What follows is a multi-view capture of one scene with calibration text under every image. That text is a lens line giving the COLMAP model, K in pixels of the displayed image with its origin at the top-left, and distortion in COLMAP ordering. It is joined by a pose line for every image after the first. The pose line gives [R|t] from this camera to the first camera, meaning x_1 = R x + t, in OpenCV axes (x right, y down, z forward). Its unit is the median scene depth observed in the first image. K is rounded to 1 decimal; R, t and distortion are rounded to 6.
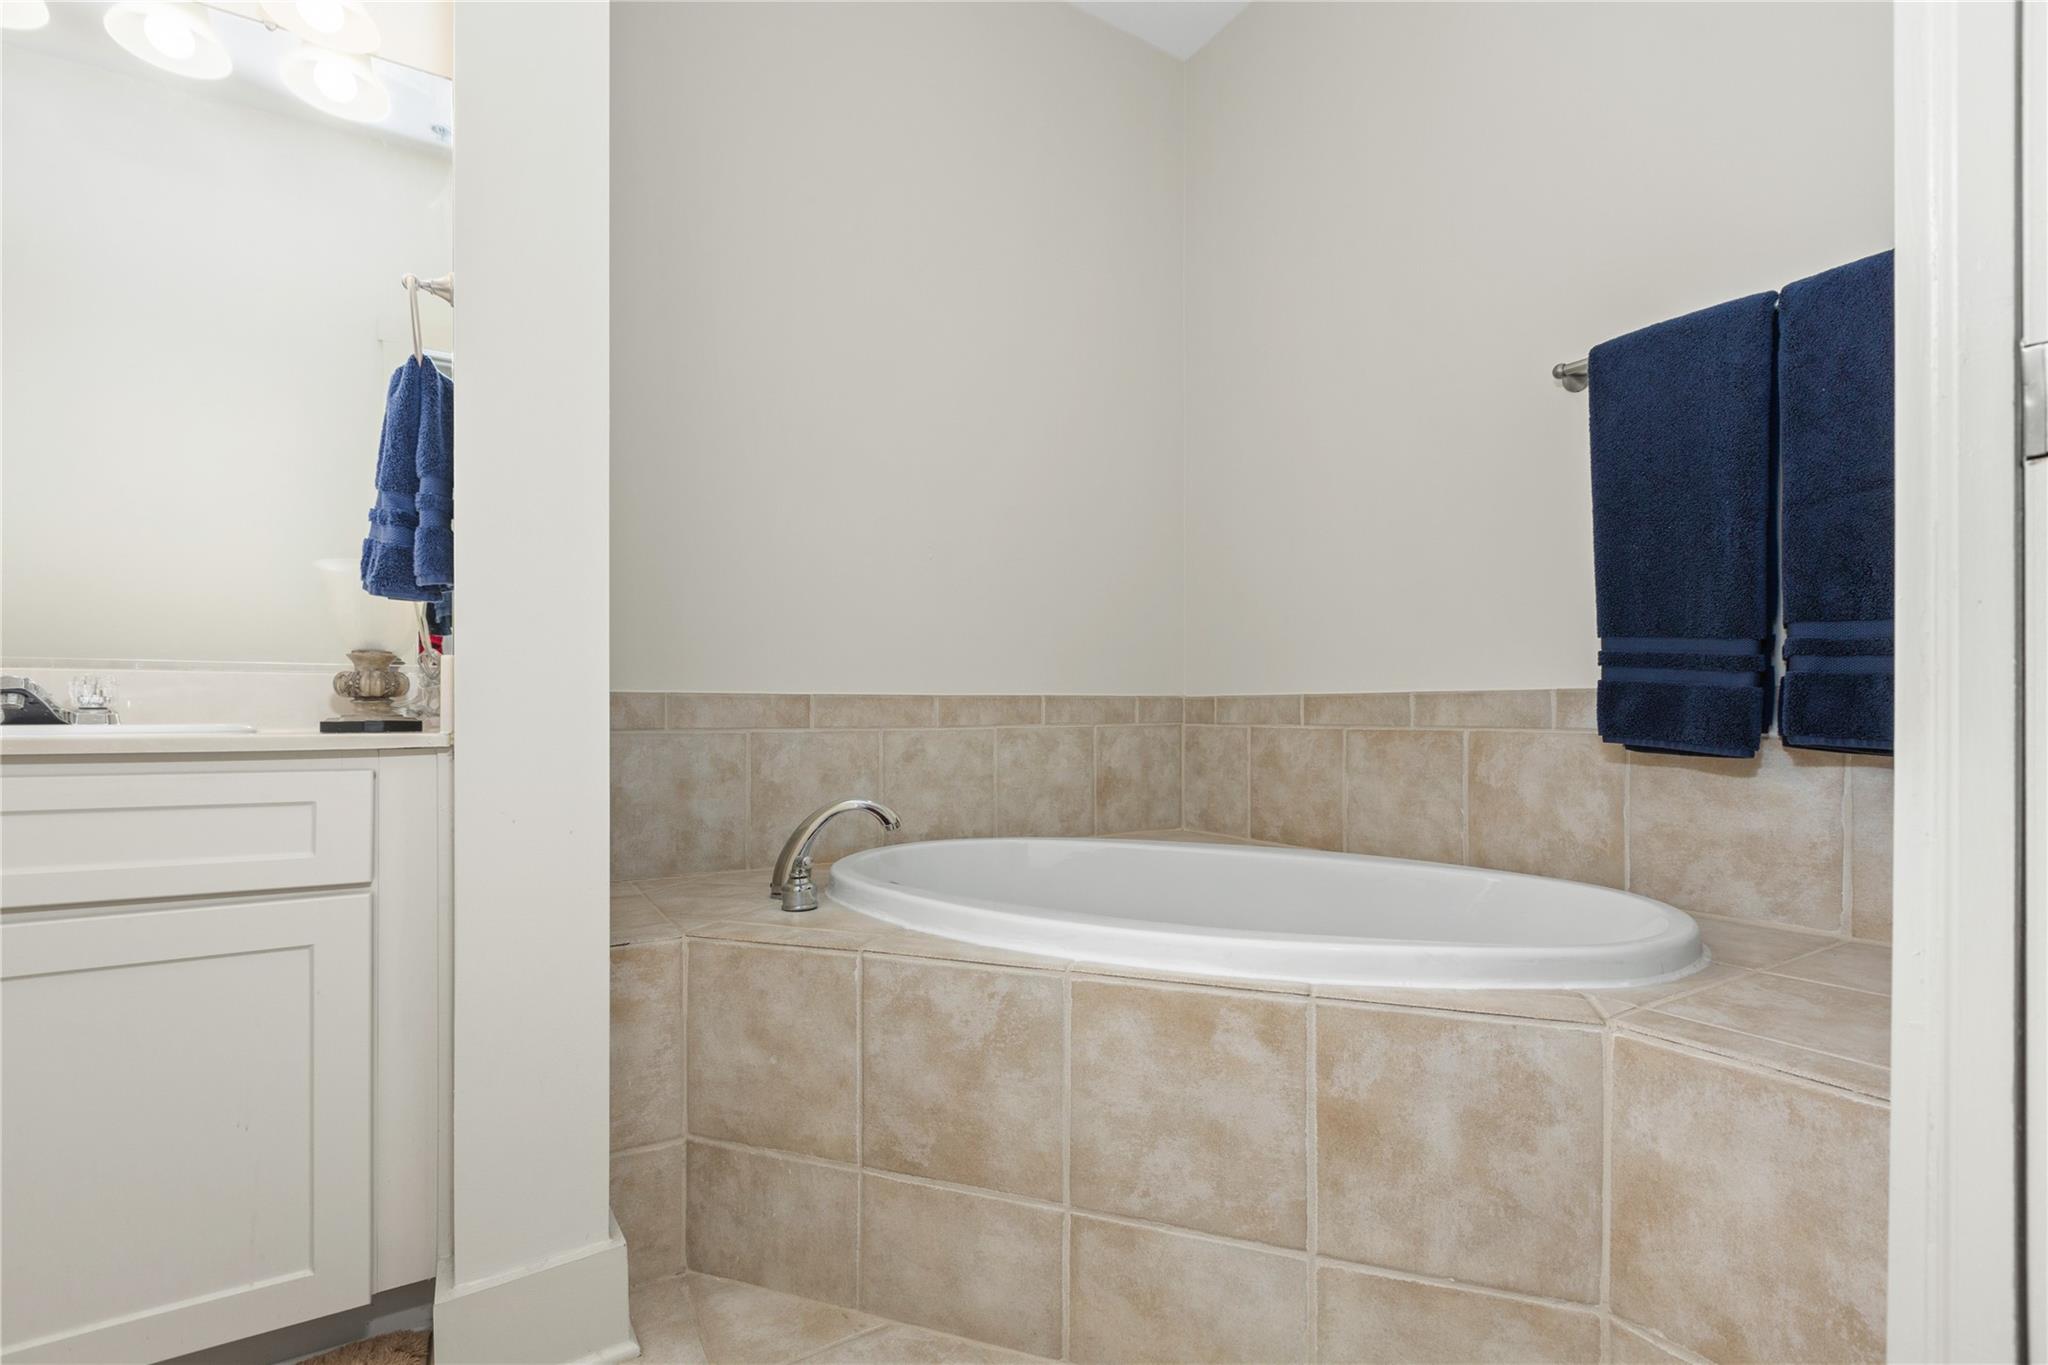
lens RADIAL K [[930.2, 0, 1031.6], [0, 930.2, 713.1], [0, 0, 1]] dist [0.001695, 0.000369]
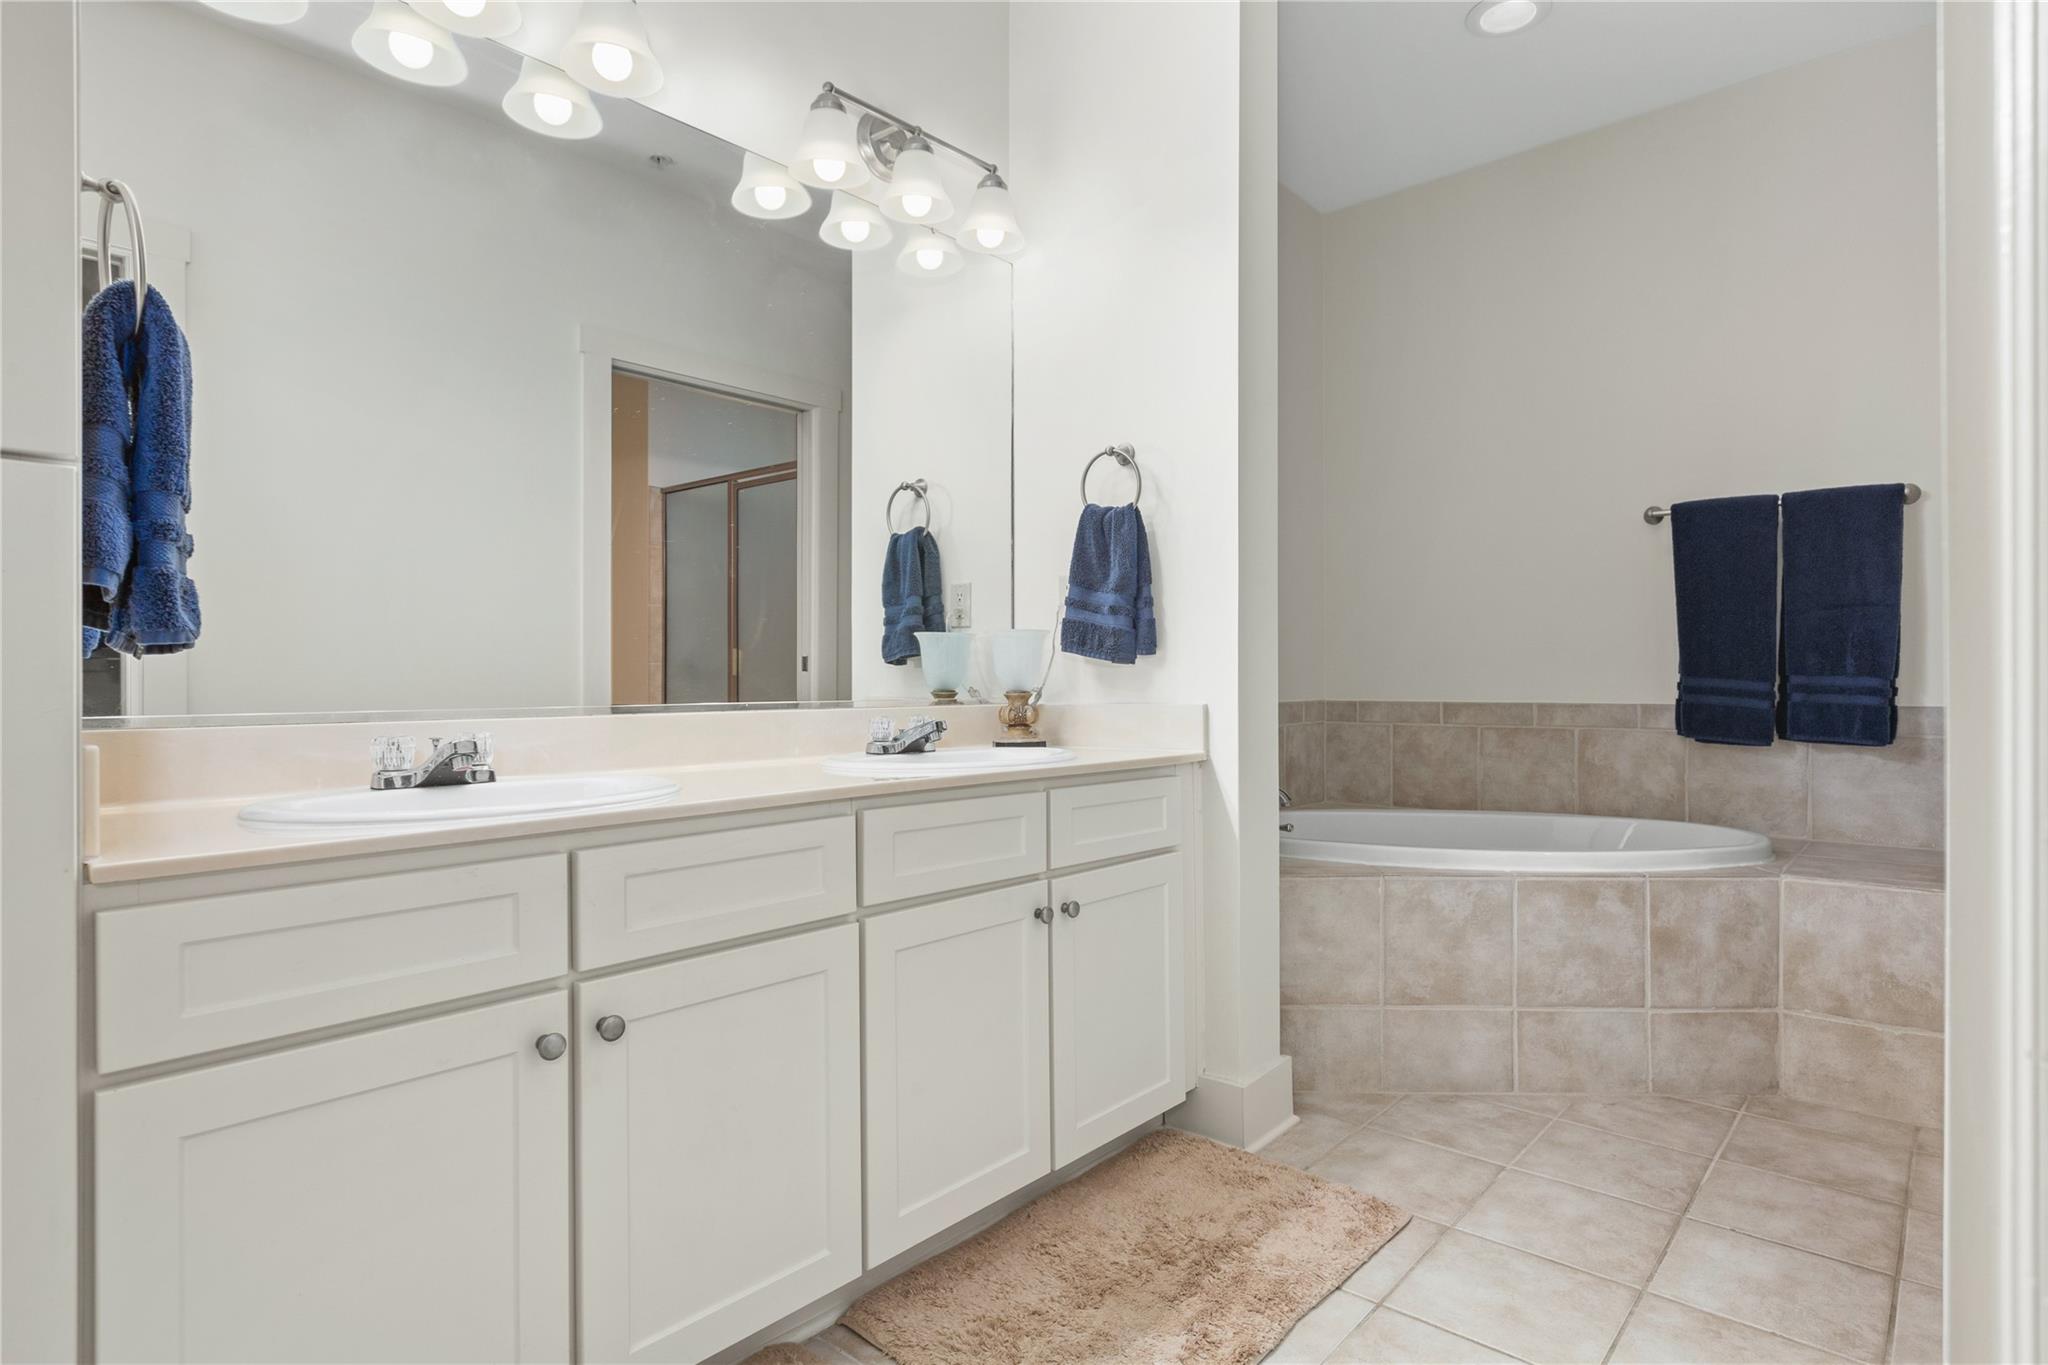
lens RADIAL K [[1104.5, 0, 1024.0], [0, 1104.5, 682.5], [0, 0, 1]] dist [-0.002933, -0.001796]
pose [[0.951686, -0.005509, 0.307023, -1.426155], [0.004606, 0.999983, 0.003666, -0.101351], [-0.307038, -0.002074, 0.951695, -0.691408]]
